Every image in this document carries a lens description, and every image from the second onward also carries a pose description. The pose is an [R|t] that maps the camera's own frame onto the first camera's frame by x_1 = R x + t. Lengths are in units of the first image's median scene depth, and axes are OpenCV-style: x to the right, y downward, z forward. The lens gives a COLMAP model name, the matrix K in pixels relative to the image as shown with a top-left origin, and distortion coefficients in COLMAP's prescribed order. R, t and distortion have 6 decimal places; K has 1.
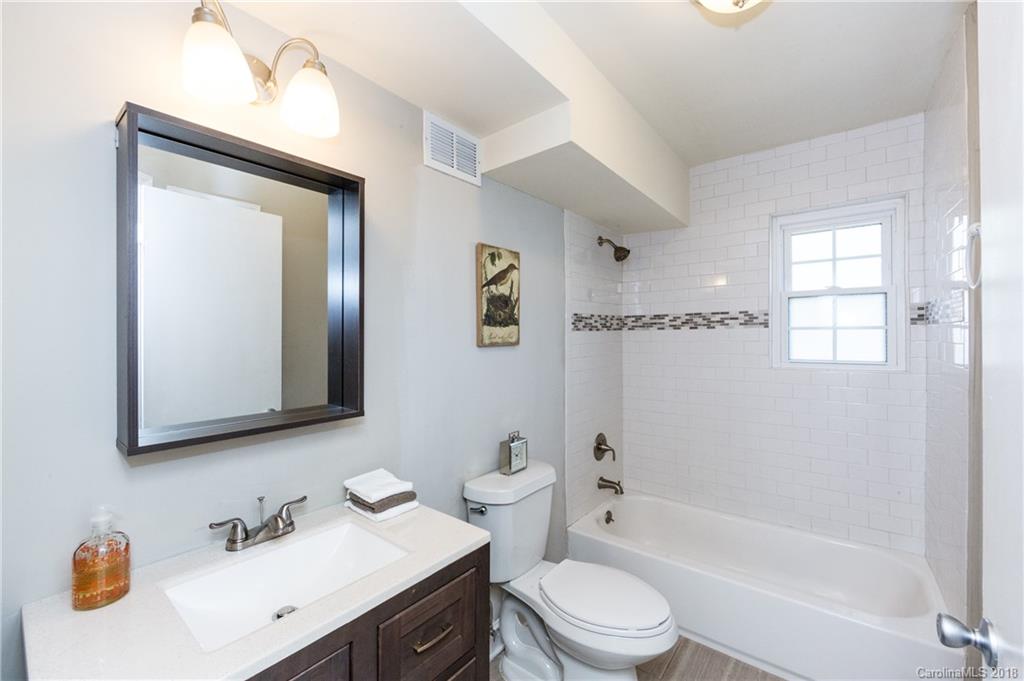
lens RADIAL K [[407.3, 0, 518.8], [0, 407.3, 334.3], [0, 0, 1]] dist [-0.001803, -0.000213]
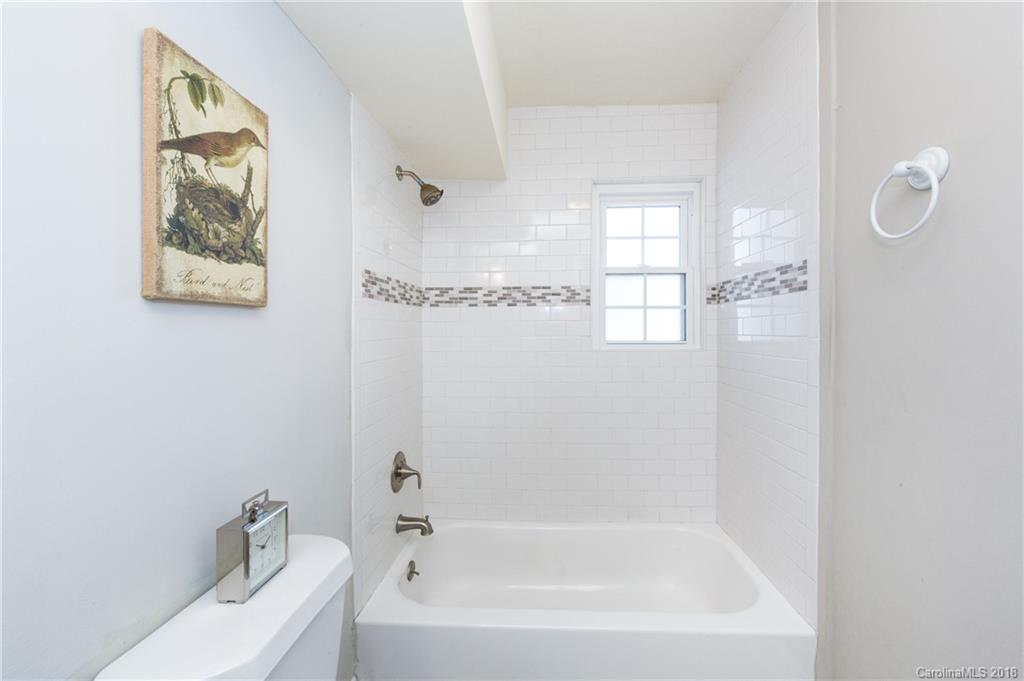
lens RADIAL K [[407.3, 0, 518.8], [0, 407.3, 334.3], [0, 0, 1]] dist [-0.001803, -0.000213]
pose [[0.831573, -0.000067, 0.555415, -0.014593], [-0.003517, 0.999979, 0.005386, 0.042771], [-0.555404, -0.006432, 0.831556, 0.340925]]
